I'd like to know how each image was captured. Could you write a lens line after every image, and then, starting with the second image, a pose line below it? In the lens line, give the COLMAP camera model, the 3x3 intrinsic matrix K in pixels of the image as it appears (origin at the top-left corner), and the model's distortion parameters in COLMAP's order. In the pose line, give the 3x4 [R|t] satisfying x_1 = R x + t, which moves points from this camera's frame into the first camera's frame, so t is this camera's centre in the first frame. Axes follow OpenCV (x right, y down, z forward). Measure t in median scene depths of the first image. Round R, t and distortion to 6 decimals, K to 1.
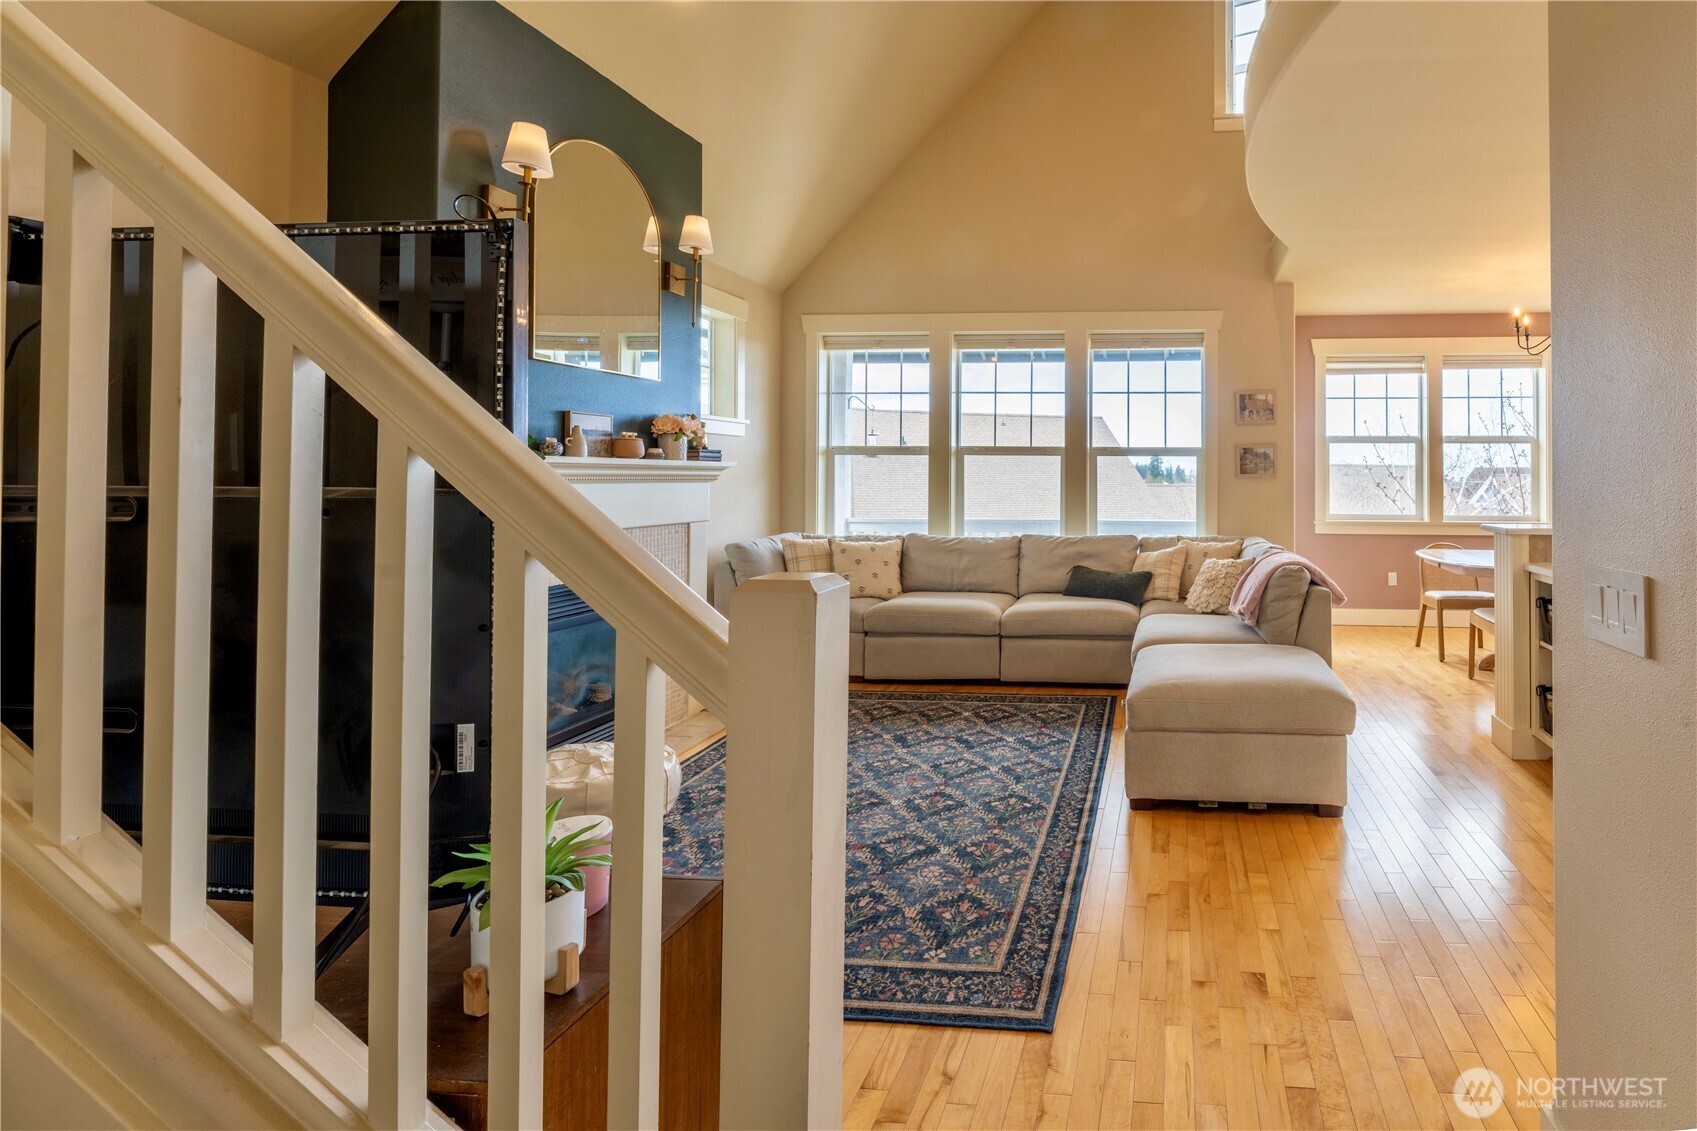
lens RADIAL K [[1810.2, 0, 843.3], [0, 1810.2, 622.5], [0, 0, 1]] dist [-0.004588, -0.004876]
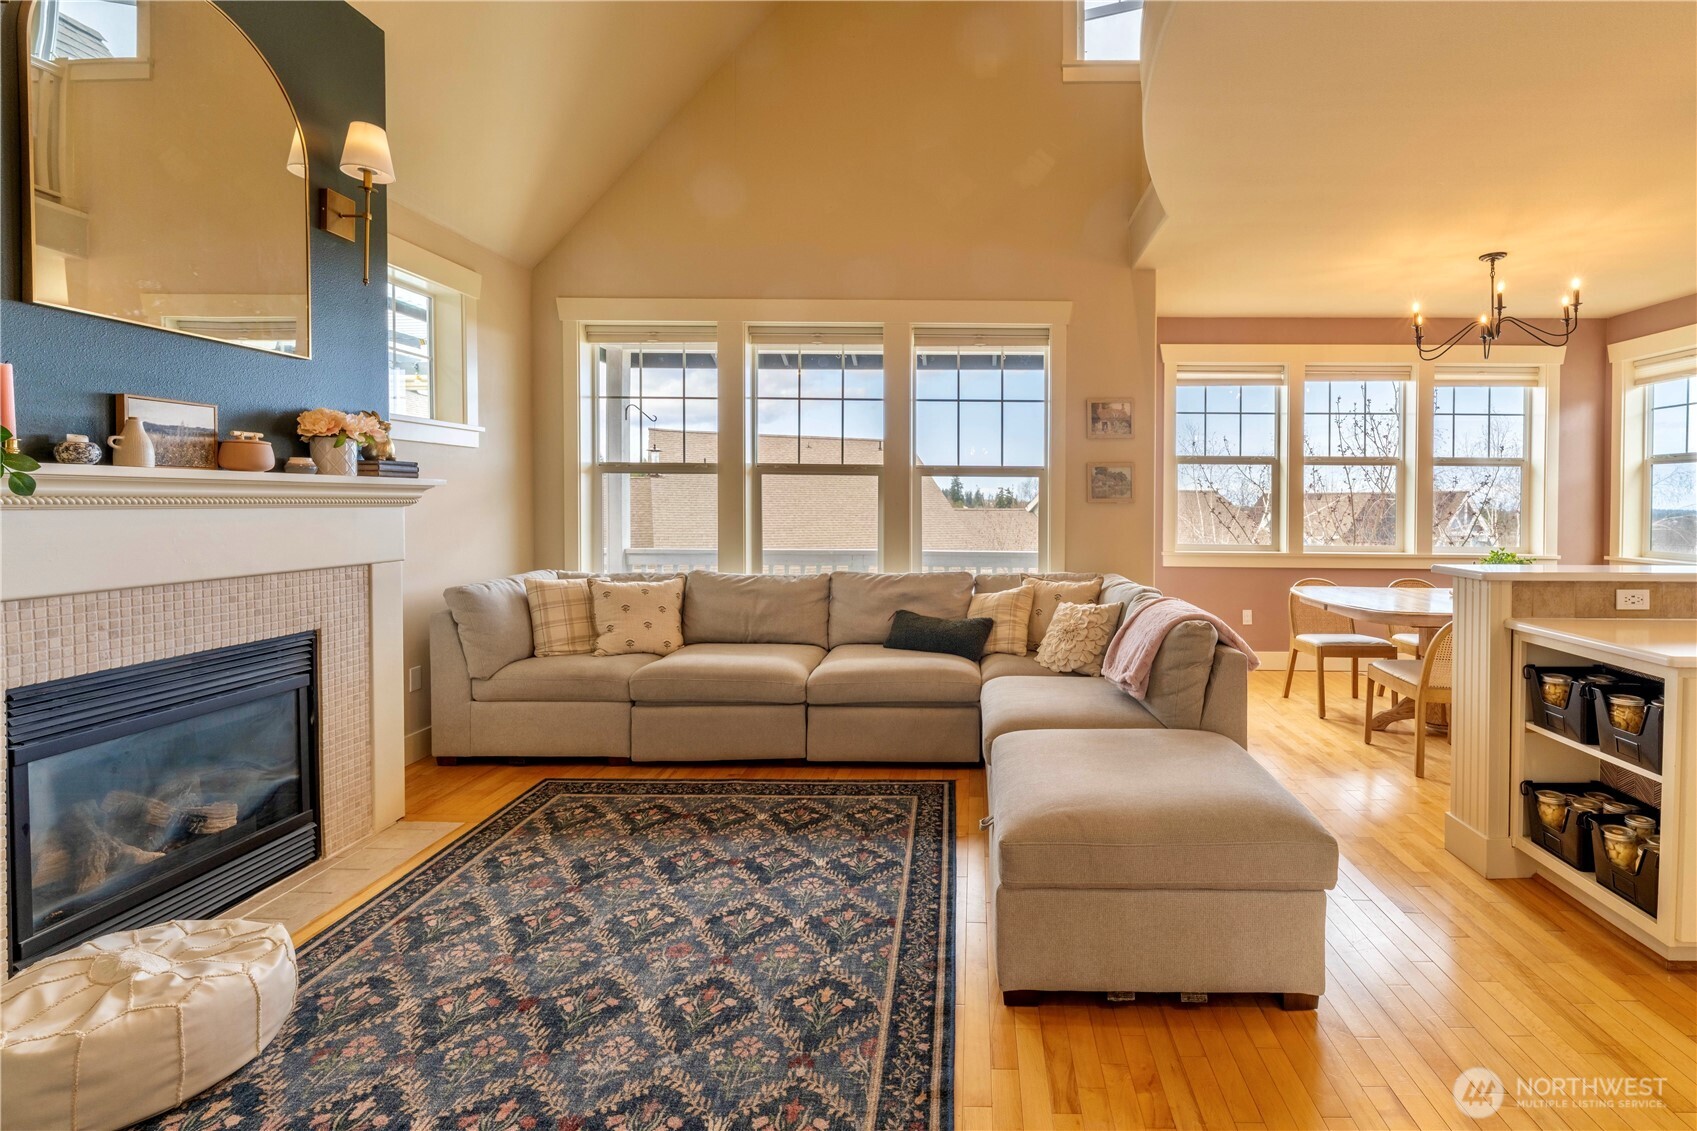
lens RADIAL K [[1801.1, 0, 848.5], [0, 1801.1, 565.5], [0, 0, 1]] dist [0.010504, 0.002779]
pose [[0.993954, -0.000475, 0.109793, 0.020940], [0.005329, 0.999021, -0.043921, -0.019443], [-0.109665, 0.044241, 0.992984, 0.240619]]
